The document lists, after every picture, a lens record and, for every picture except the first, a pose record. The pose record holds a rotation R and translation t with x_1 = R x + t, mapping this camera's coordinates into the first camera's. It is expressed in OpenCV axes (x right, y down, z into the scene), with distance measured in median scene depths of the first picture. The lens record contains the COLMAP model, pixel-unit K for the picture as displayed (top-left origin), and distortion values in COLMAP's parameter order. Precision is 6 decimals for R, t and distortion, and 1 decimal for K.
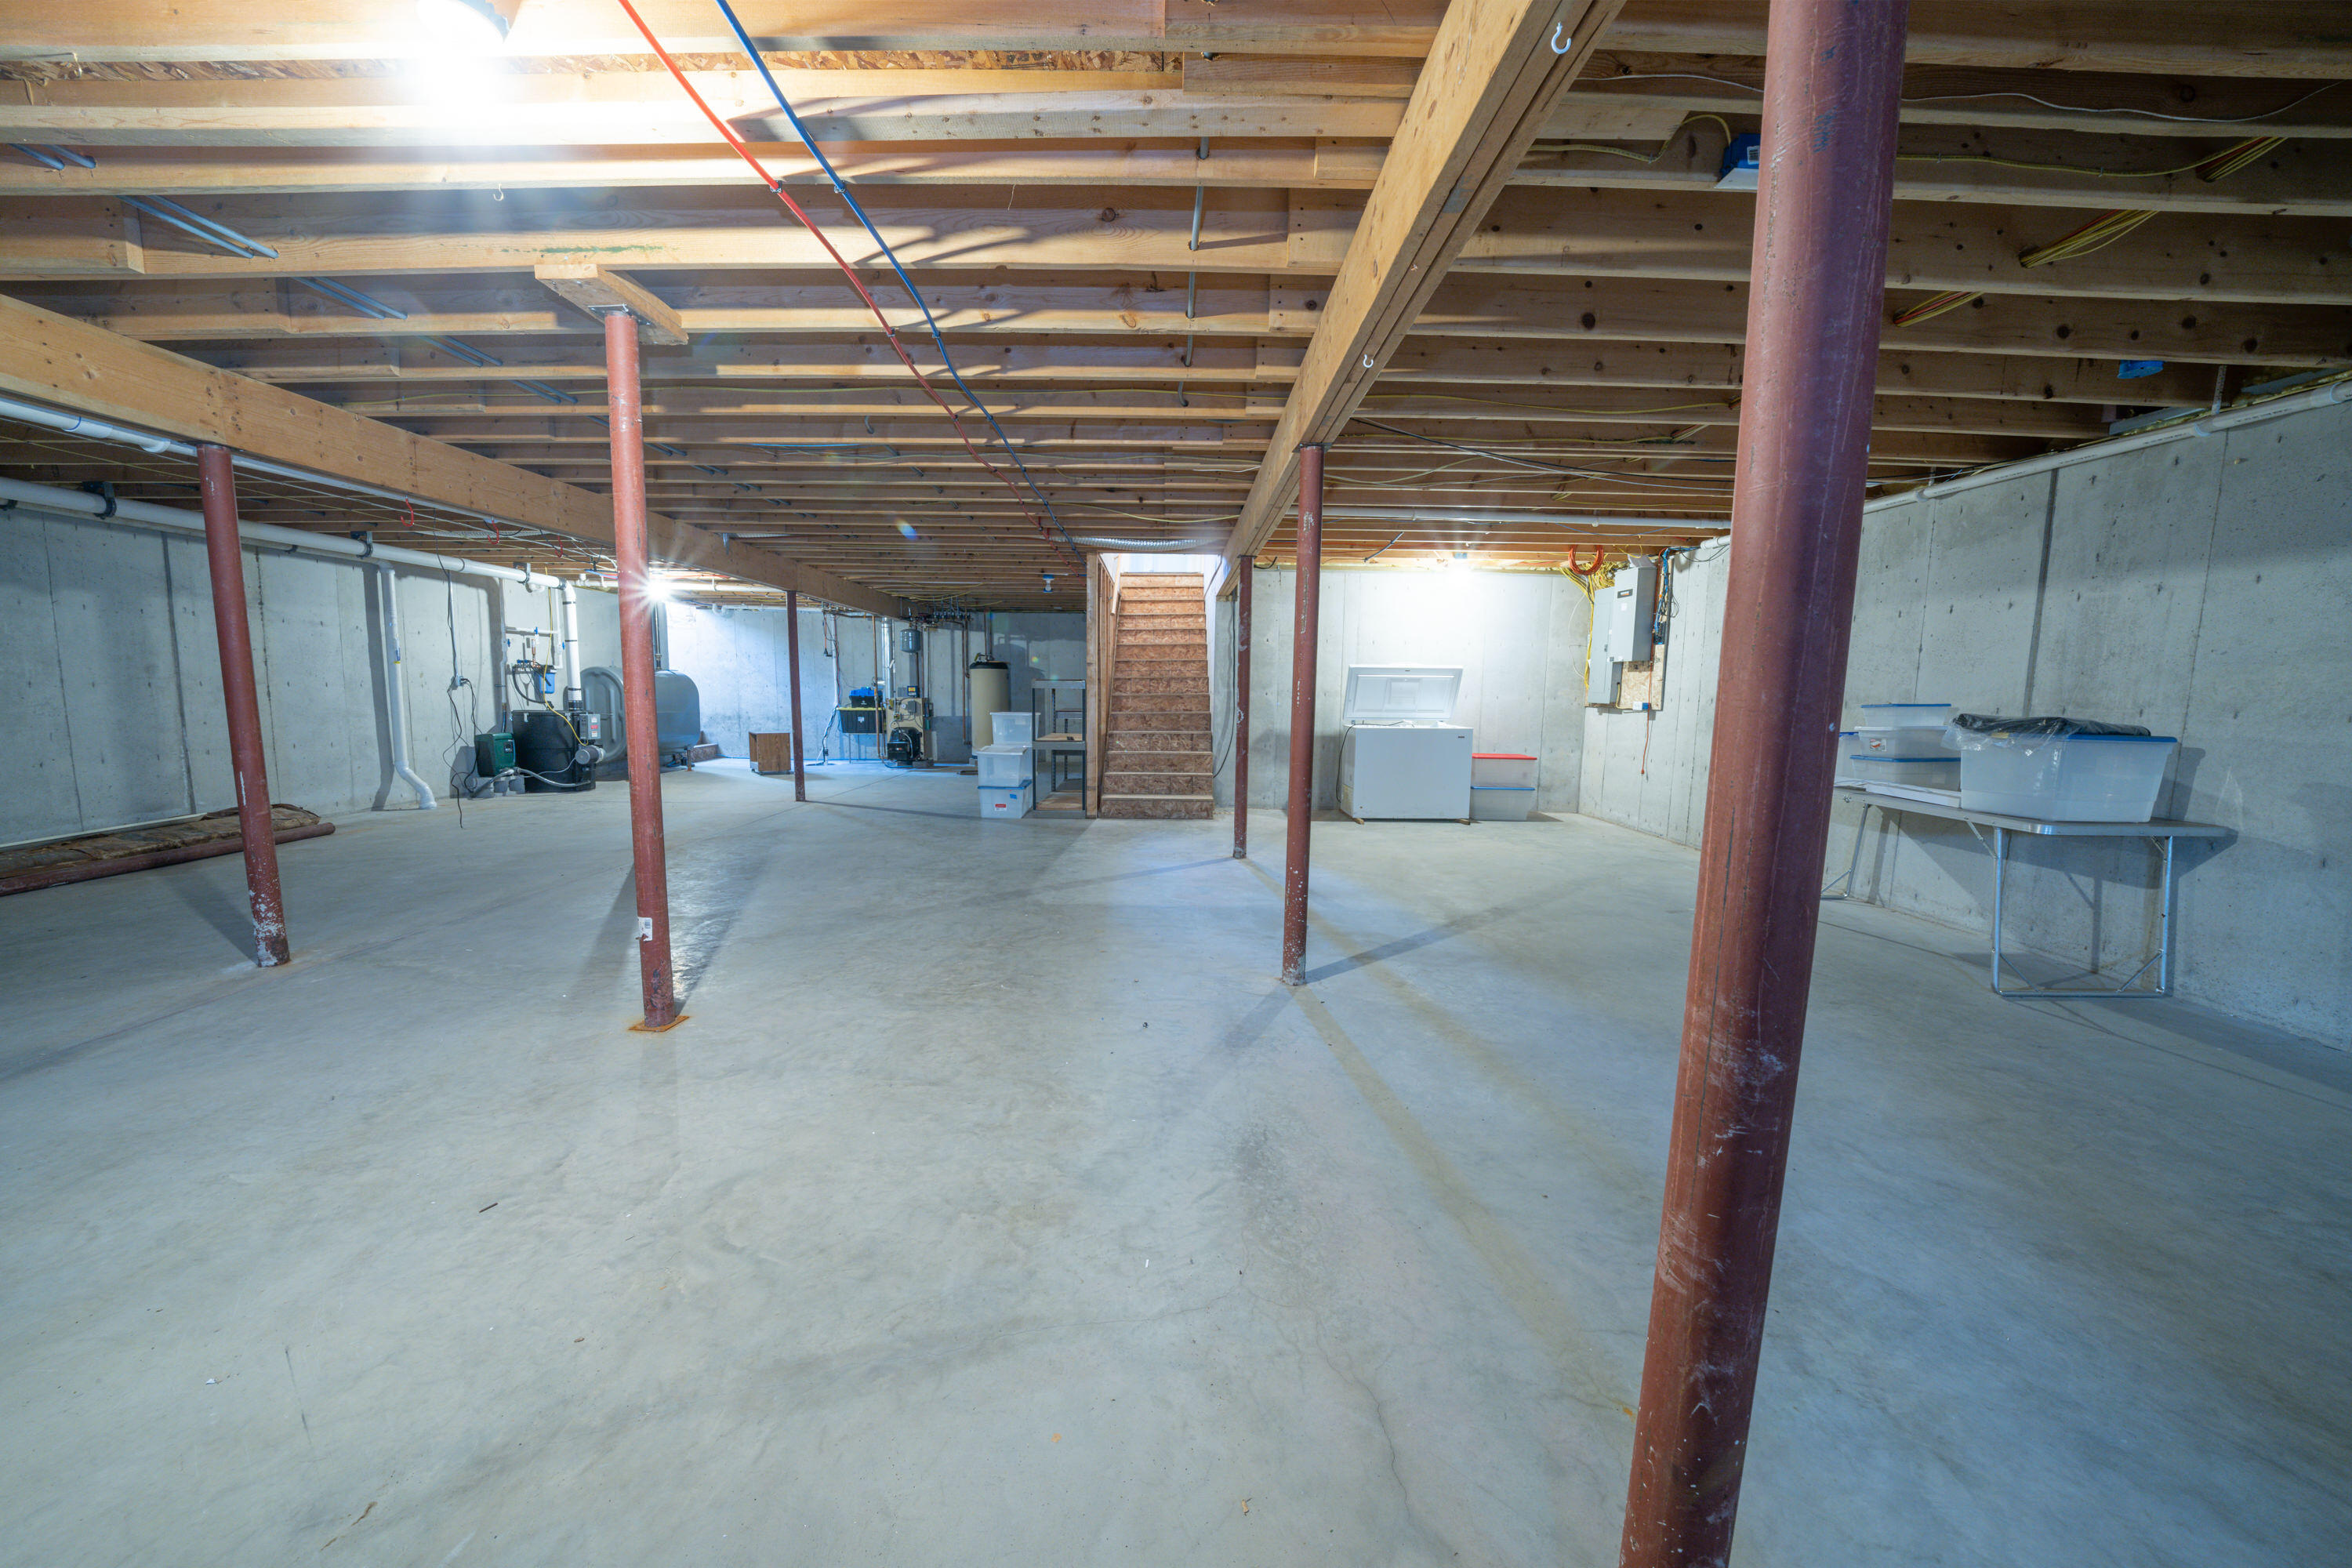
lens RADIAL K [[812.5, 0, 1175.6], [0, 812.5, 783.9], [0, 0, 1]] dist [-0.018724, 0.001541]
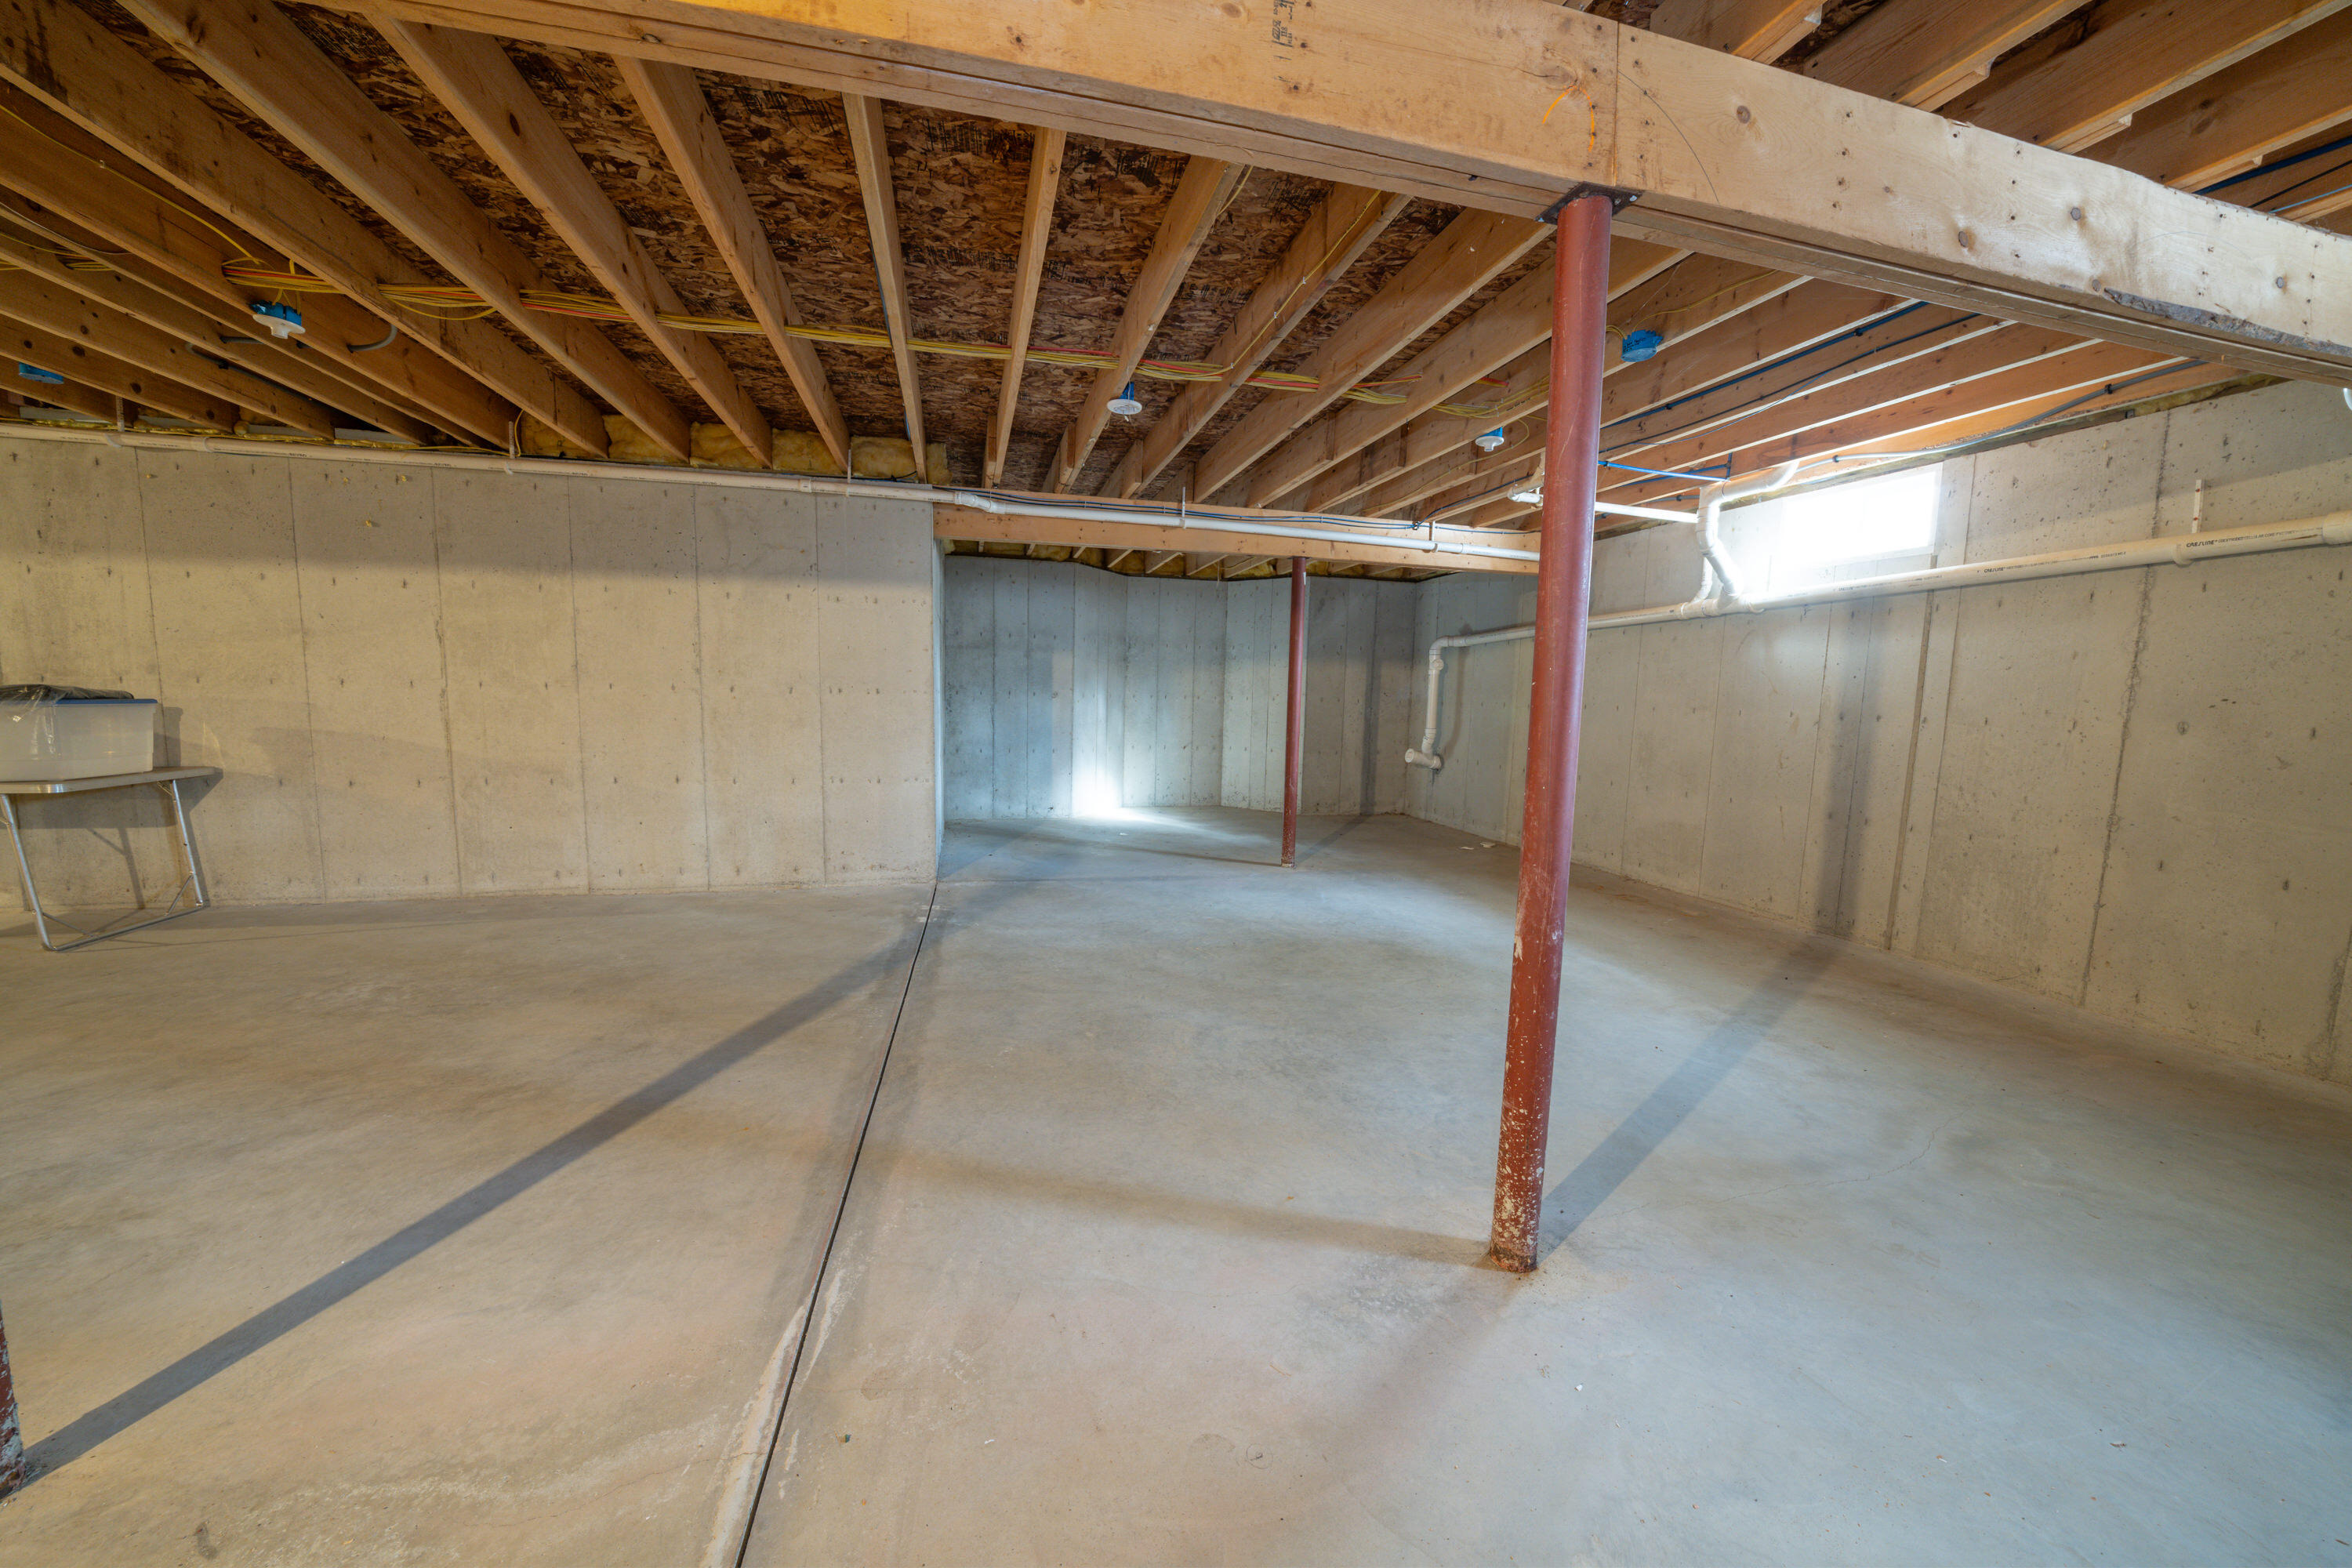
lens RADIAL K [[812.5, 0, 1170.1], [0, 812.5, 783.0], [0, 0, 1]] dist [-0.018724, 0.001541]
pose [[-0.226482, -0.126406, 0.965778, -0.272381], [0.091629, 0.984381, 0.150329, 0.027770], [-0.969696, 0.122540, -0.211362, -0.233813]]
